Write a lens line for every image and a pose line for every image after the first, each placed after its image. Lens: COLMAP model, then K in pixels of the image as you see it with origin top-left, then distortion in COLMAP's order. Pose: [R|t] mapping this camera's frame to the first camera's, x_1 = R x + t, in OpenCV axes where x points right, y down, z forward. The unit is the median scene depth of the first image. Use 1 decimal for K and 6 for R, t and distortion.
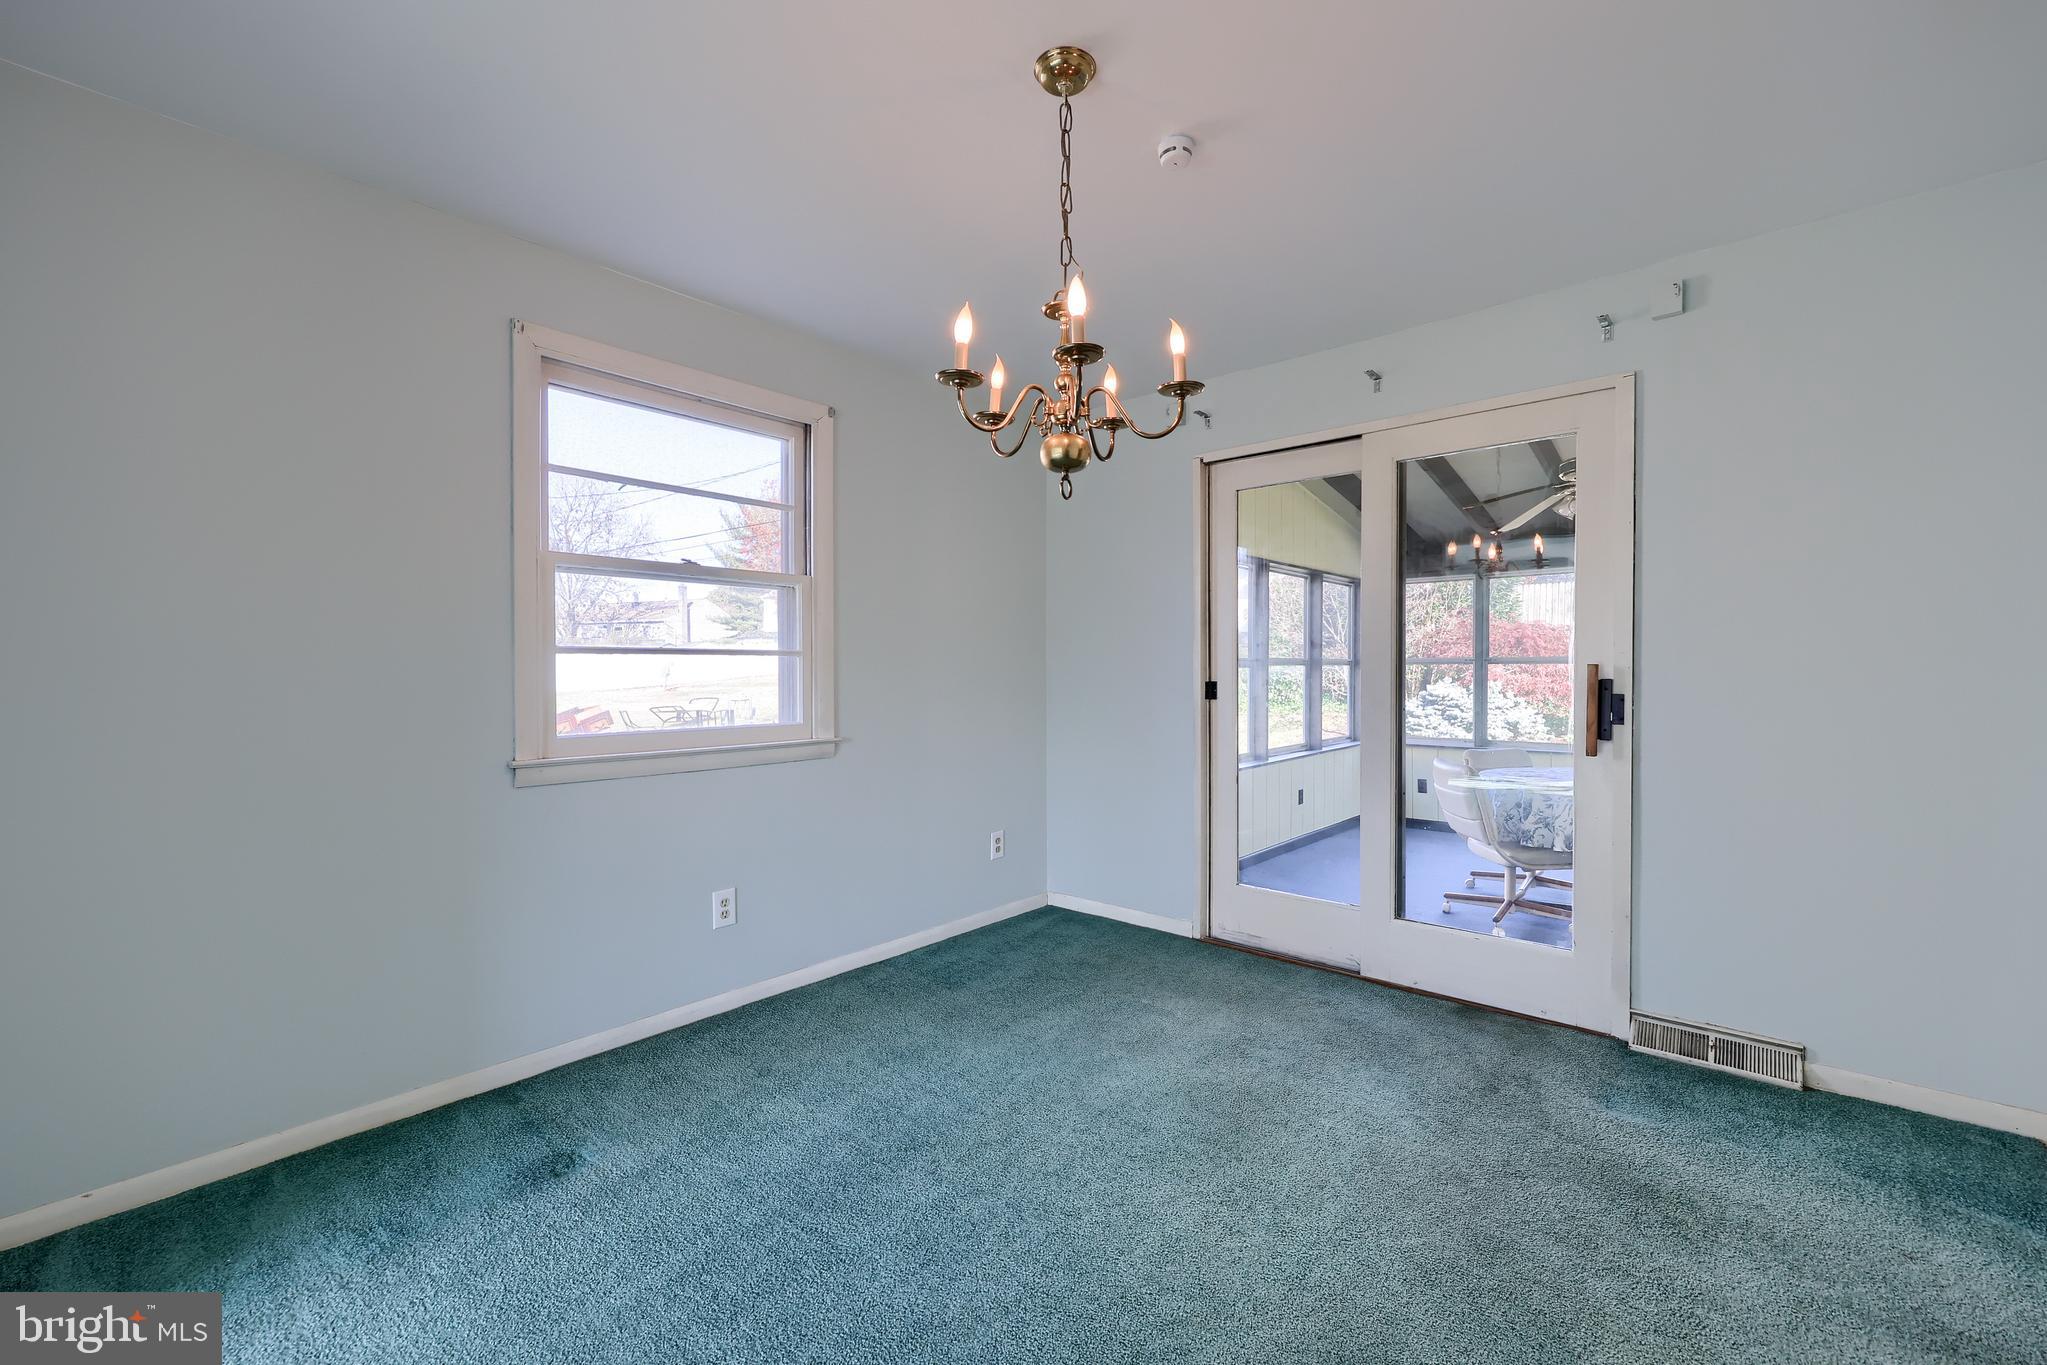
lens RADIAL K [[824.4, 0, 1051.3], [0, 824.4, 678.5], [0, 0, 1]] dist [-0.006908, 0.000239]
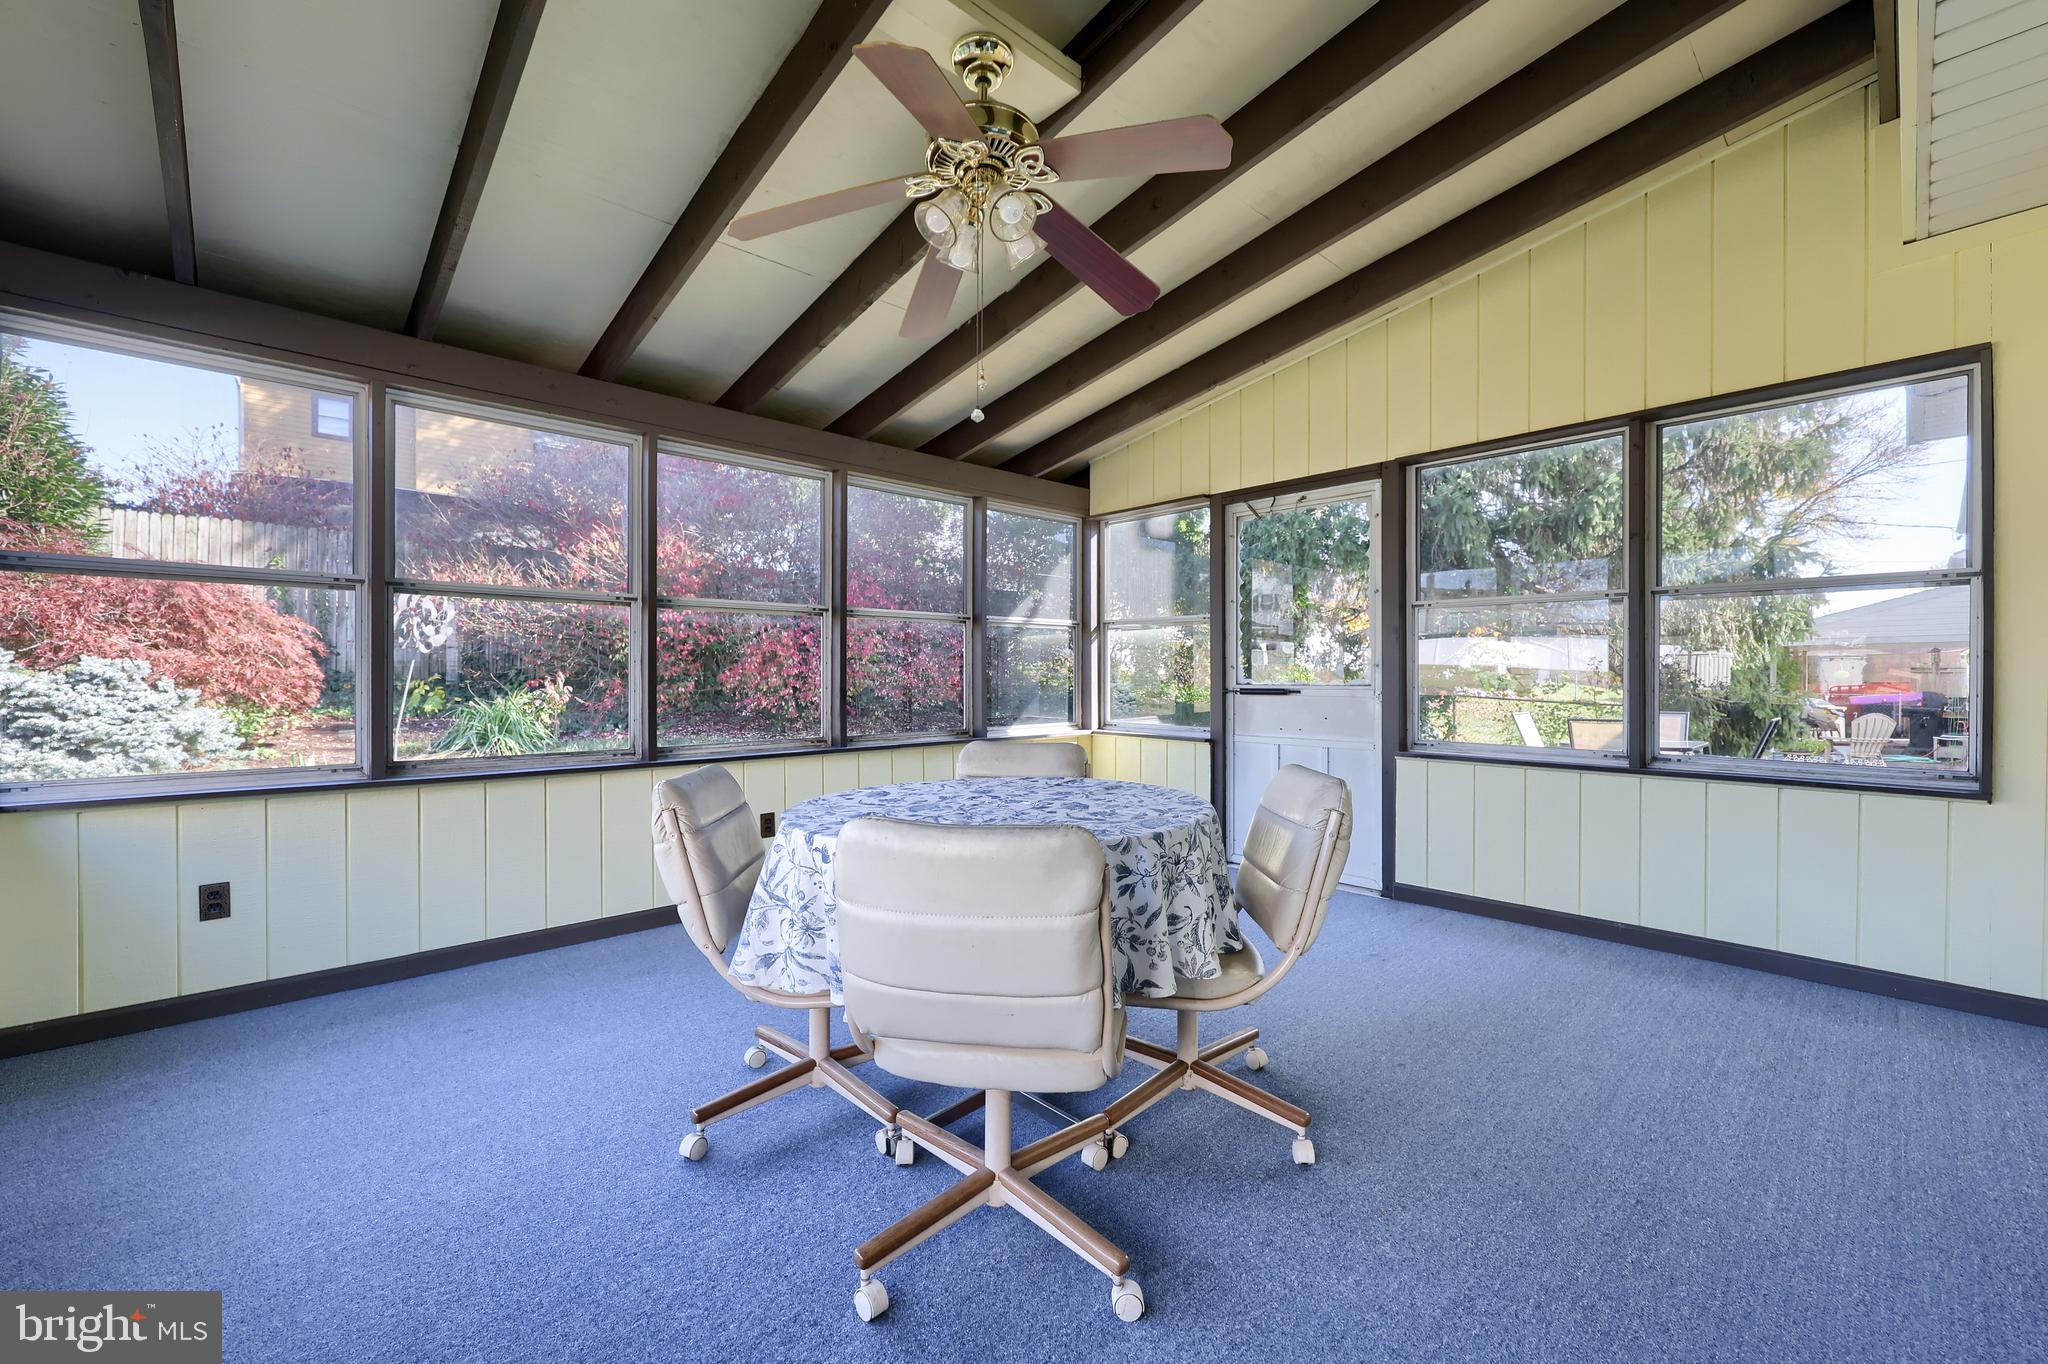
lens RADIAL K [[824.8, 0, 1035.3], [0, 824.8, 680.8], [0, 0, 1]] dist [-0.006908, 0.000239]
pose [[0.107920, -0.004872, 0.994148, 0.297575], [0.005626, 0.999975, 0.004290, 0.075720], [-0.994144, 0.005130, 0.107945, 1.471710]]
